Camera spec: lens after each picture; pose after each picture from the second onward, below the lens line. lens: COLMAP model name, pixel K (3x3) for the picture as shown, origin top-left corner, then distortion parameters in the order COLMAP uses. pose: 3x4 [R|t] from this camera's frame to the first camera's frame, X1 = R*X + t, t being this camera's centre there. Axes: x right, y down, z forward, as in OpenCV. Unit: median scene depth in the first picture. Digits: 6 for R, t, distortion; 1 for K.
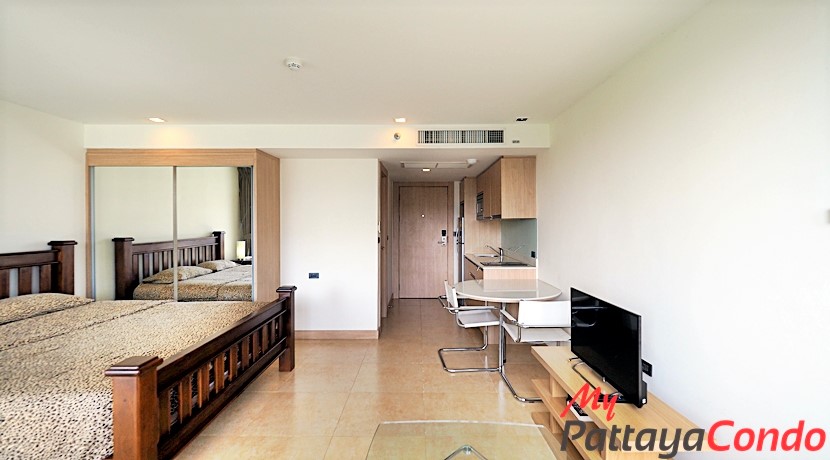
lens RADIAL K [[344.2, 0, 415.0], [0, 344.2, 226.5], [0, 0, 1]] dist [-0.008937, -0.000090]
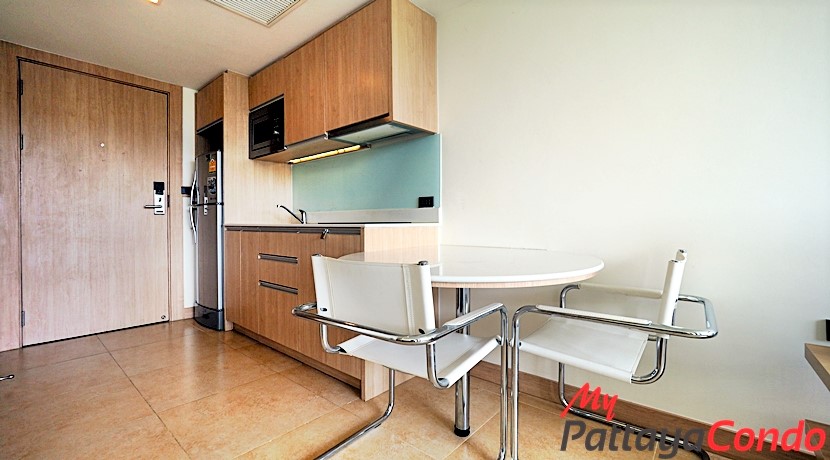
lens RADIAL K [[348.4, 0, 418.0], [0, 348.4, 227.6], [0, 0, 1]] dist [0.001336, -0.006345]
pose [[0.647749, -0.008025, 0.761812, -0.088864], [0.005757, 0.999968, 0.005638, 0.125248], [-0.761832, 0.000734, 0.647774, 0.688616]]
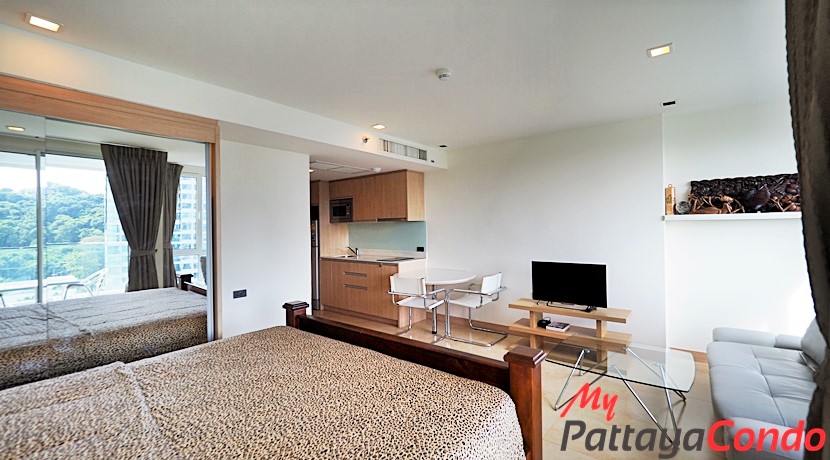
lens RADIAL K [[348.4, 0, 418.0], [0, 348.4, 227.6], [0, 0, 1]] dist [0.001336, -0.006345]
pose [[0.620750, -0.009391, 0.783952, -0.708734], [0.017940, 0.999837, -0.002229, 0.003707], [-0.783803, 0.015448, 0.620817, 0.217242]]
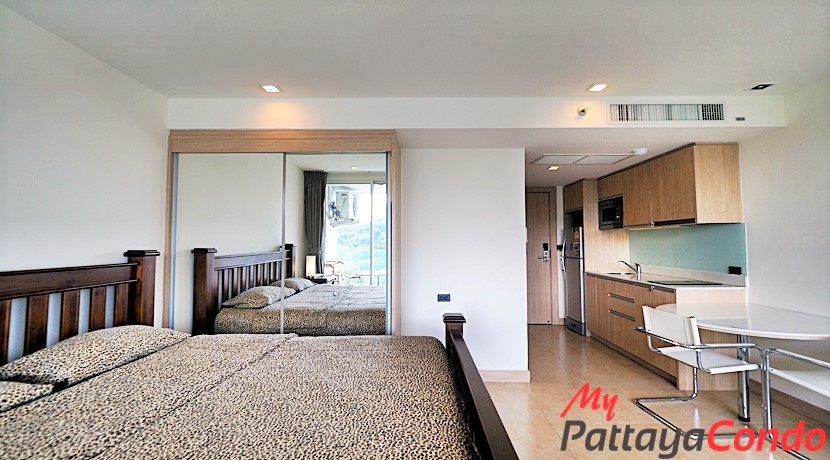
lens RADIAL K [[348.4, 0, 418.0], [0, 348.4, 227.6], [0, 0, 1]] dist [0.001336, -0.006345]
pose [[0.999889, -0.001420, -0.014854, -0.367482], [0.000666, 0.998717, -0.050631, 0.026386], [0.014907, 0.050615, 0.998607, 0.226931]]
